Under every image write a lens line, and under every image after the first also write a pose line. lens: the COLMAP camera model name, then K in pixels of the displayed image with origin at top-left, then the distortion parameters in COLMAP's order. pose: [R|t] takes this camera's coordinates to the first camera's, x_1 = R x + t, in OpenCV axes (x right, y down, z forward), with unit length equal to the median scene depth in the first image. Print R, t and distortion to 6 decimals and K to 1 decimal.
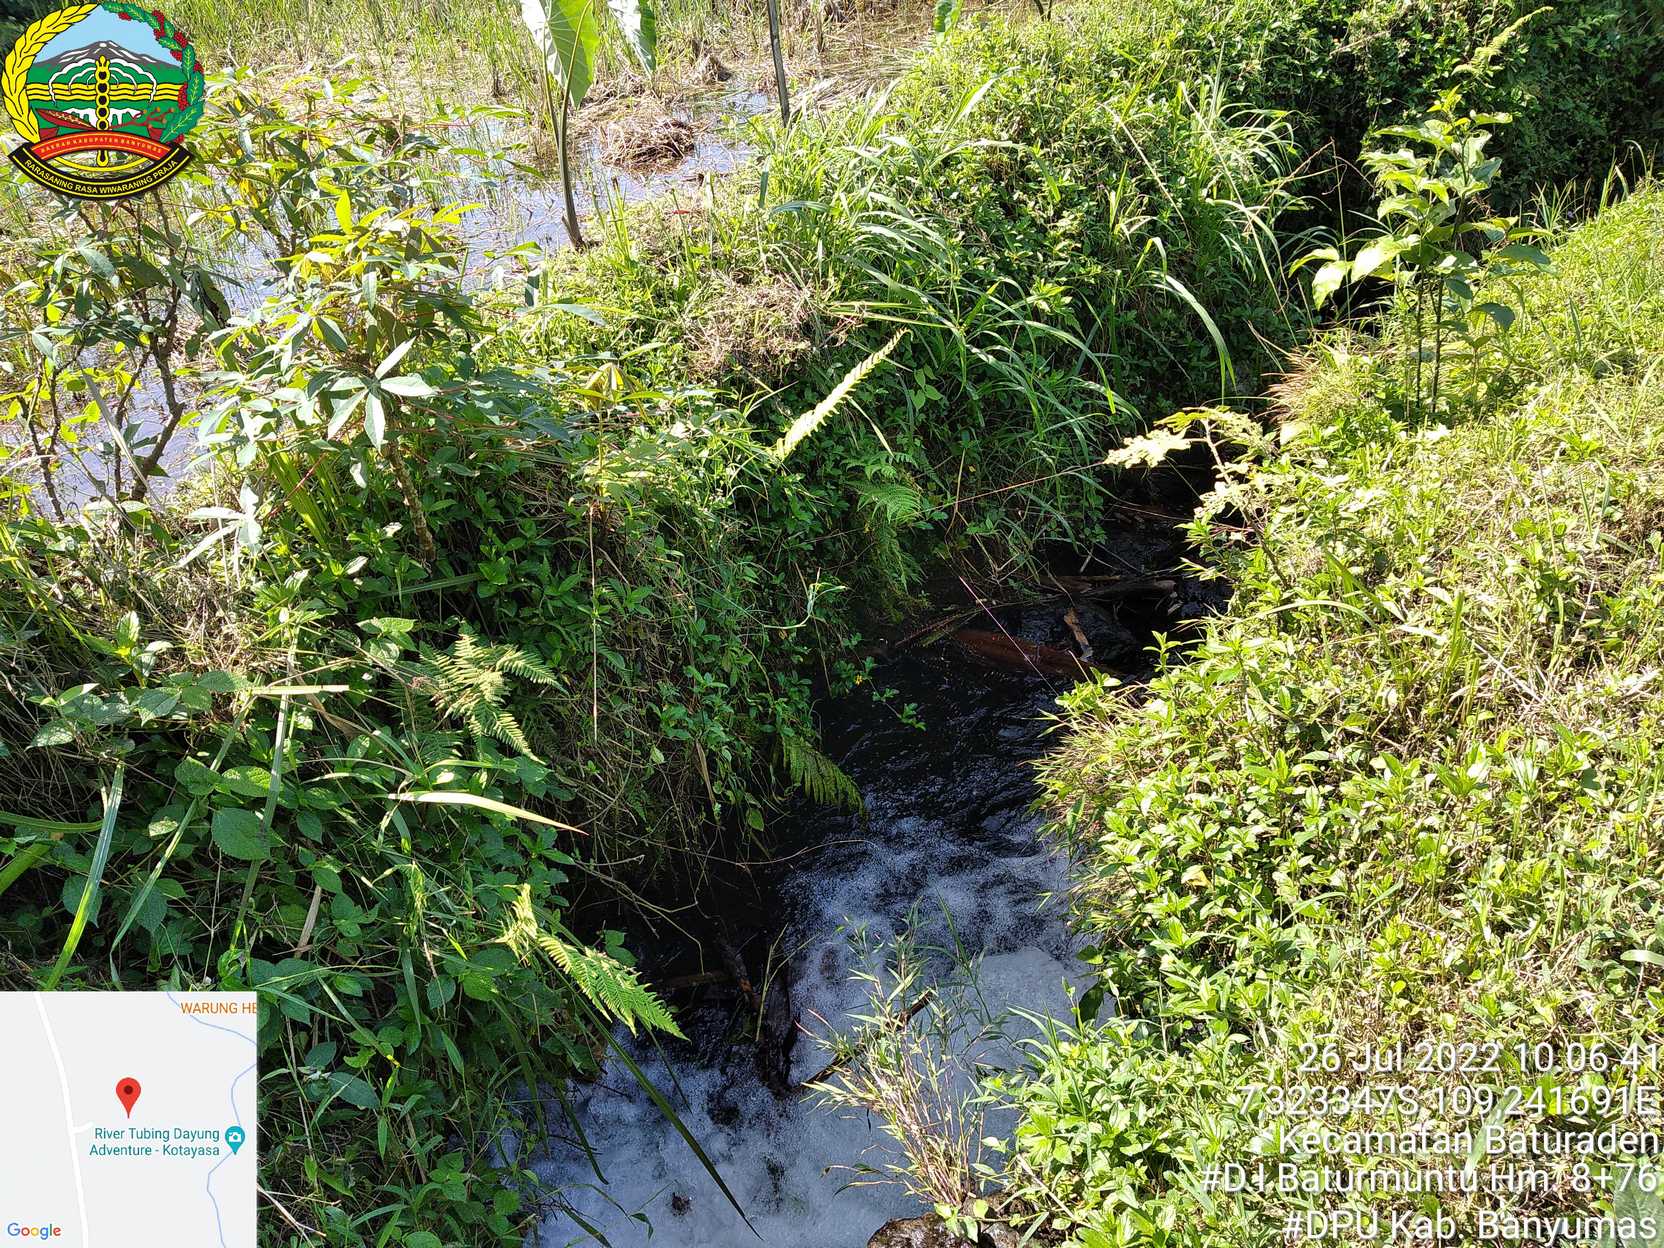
lens RADIAL K [[1388.6, 0, 825.4], [0, 1388.6, 626.6], [0, 0, 1]] dist [0.049895, -0.131330]
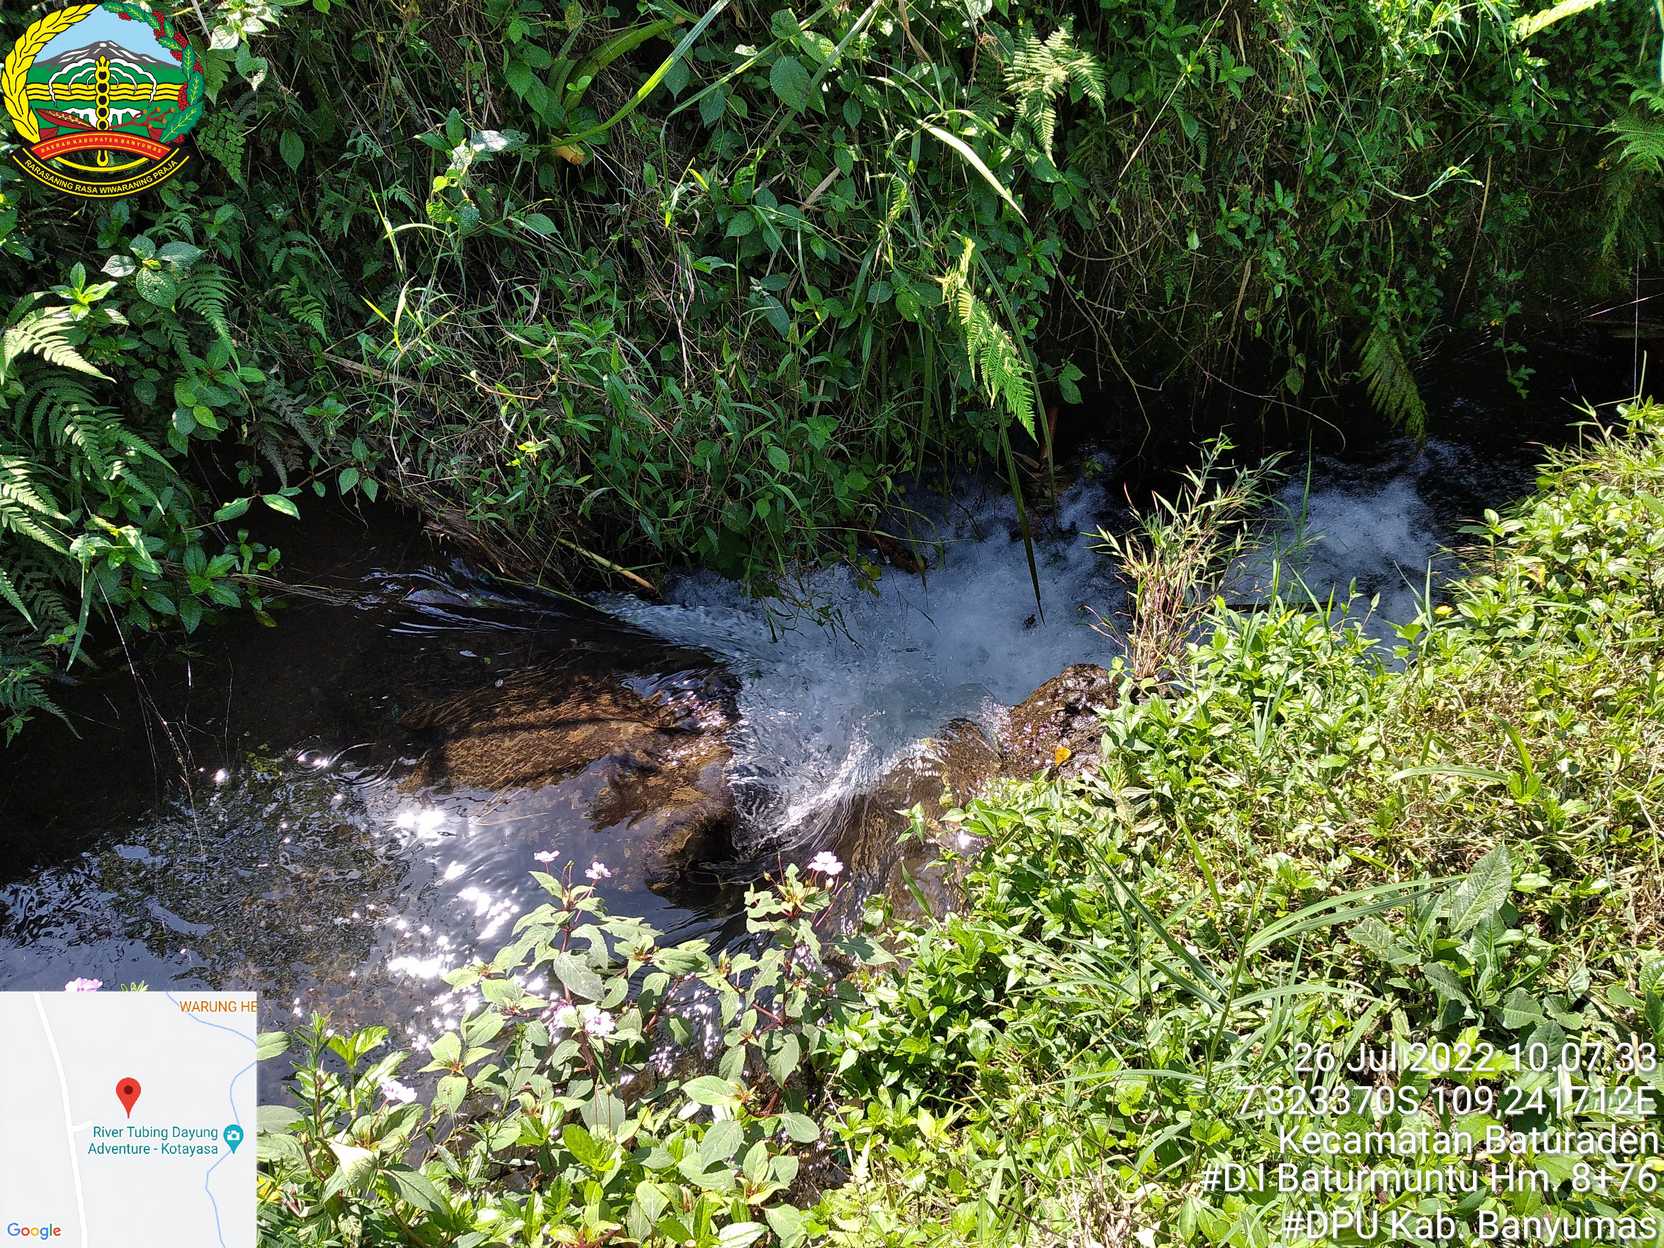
lens RADIAL K [[1388.6, 0, 823.6], [0, 1388.6, 625.9], [0, 0, 1]] dist [0.049895, -0.131330]
pose [[0.735662, 0.561316, -0.379112, 0.227015], [-0.412545, 0.815219, 0.406479, 0.016584], [0.537223, -0.142630, 0.831293, -0.061616]]
